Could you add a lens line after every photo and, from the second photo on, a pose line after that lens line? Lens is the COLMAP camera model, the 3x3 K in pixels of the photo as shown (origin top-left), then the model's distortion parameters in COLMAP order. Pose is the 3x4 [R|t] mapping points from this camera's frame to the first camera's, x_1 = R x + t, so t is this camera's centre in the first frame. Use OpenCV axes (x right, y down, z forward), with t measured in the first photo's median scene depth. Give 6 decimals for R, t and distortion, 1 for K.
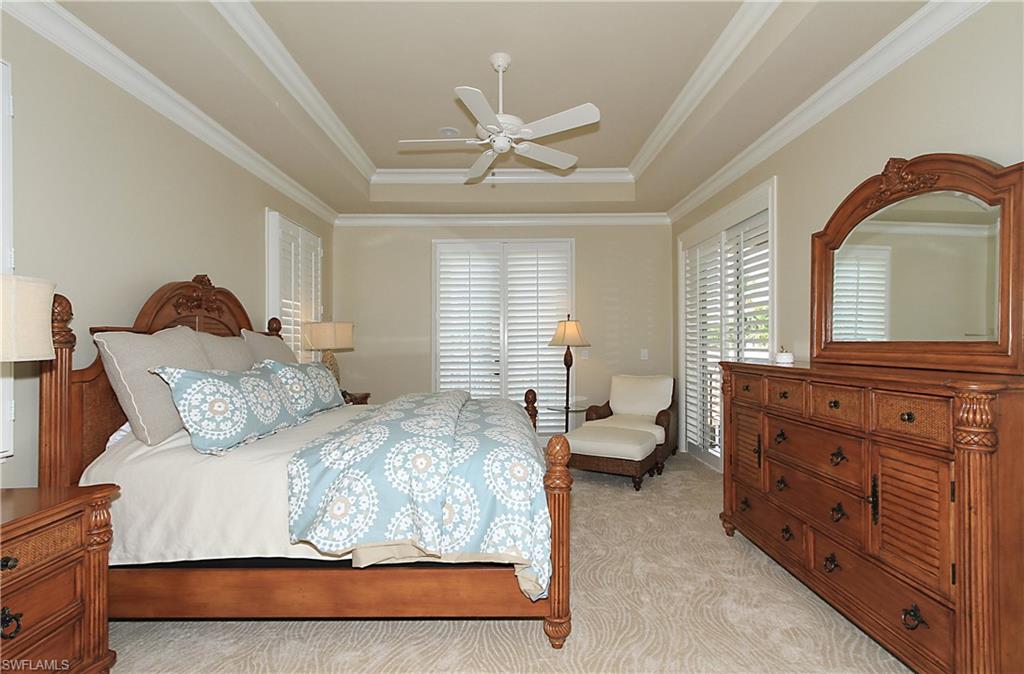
lens RADIAL K [[476.9, 0, 512.0], [0, 476.9, 337.0], [0, 0, 1]] dist [-0.001587, 0.000433]
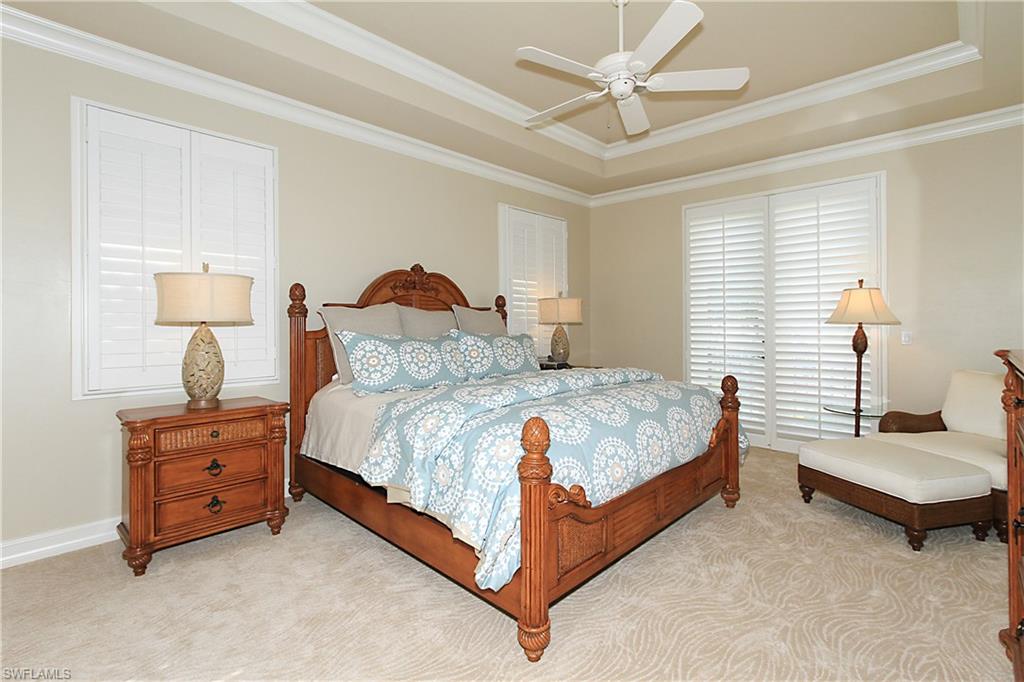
lens RADIAL K [[472.3, 0, 512.3], [0, 472.3, 321.9], [0, 0, 1]] dist [0.000147, 0.000469]
pose [[0.712429, 0.008651, -0.701691, 0.444544], [-0.000492, 0.999930, 0.011828, 0.014253], [0.701745, -0.008081, 0.712383, 0.240349]]
